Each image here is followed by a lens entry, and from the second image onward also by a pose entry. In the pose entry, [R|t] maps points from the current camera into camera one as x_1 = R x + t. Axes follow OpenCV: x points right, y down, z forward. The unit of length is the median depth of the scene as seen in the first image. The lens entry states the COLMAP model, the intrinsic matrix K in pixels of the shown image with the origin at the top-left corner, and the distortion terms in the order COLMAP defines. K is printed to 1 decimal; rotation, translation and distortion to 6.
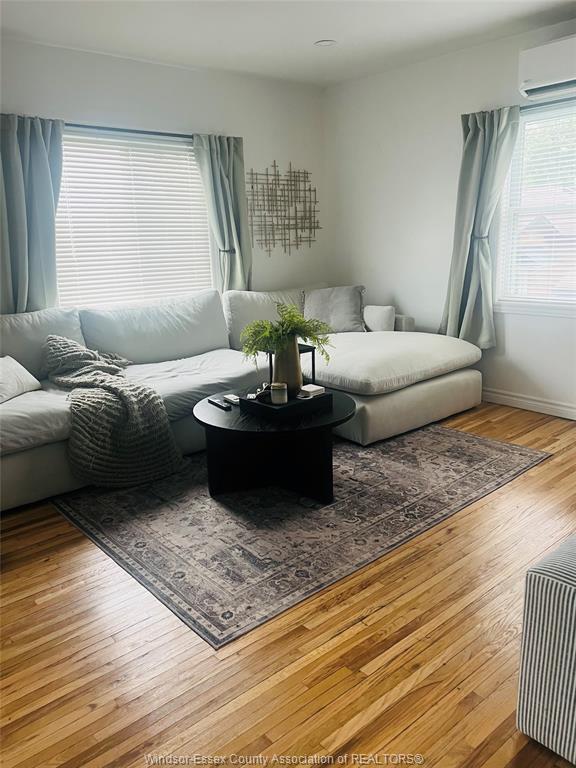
lens RADIAL K [[580.0, 0, 286.9], [0, 580.0, 384.0], [0, 0, 1]] dist [0.002141, 0.010436]
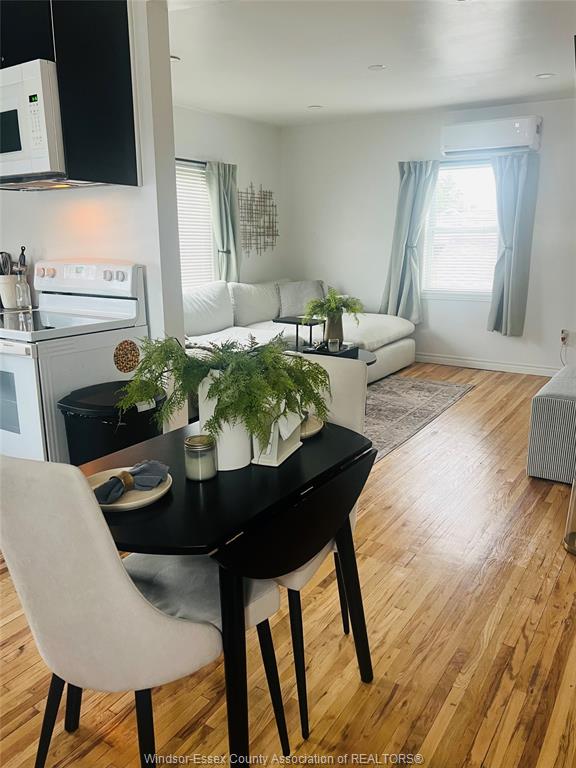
lens RADIAL K [[580.0, 0, 288.8], [0, 580.0, 385.3], [0, 0, 1]] dist [0.002141, 0.010436]
pose [[0.960617, -0.040744, 0.274873, -0.357317], [0.041700, 0.999127, 0.002370, 0.073978], [-0.274729, 0.009186, 0.961478, -0.291209]]
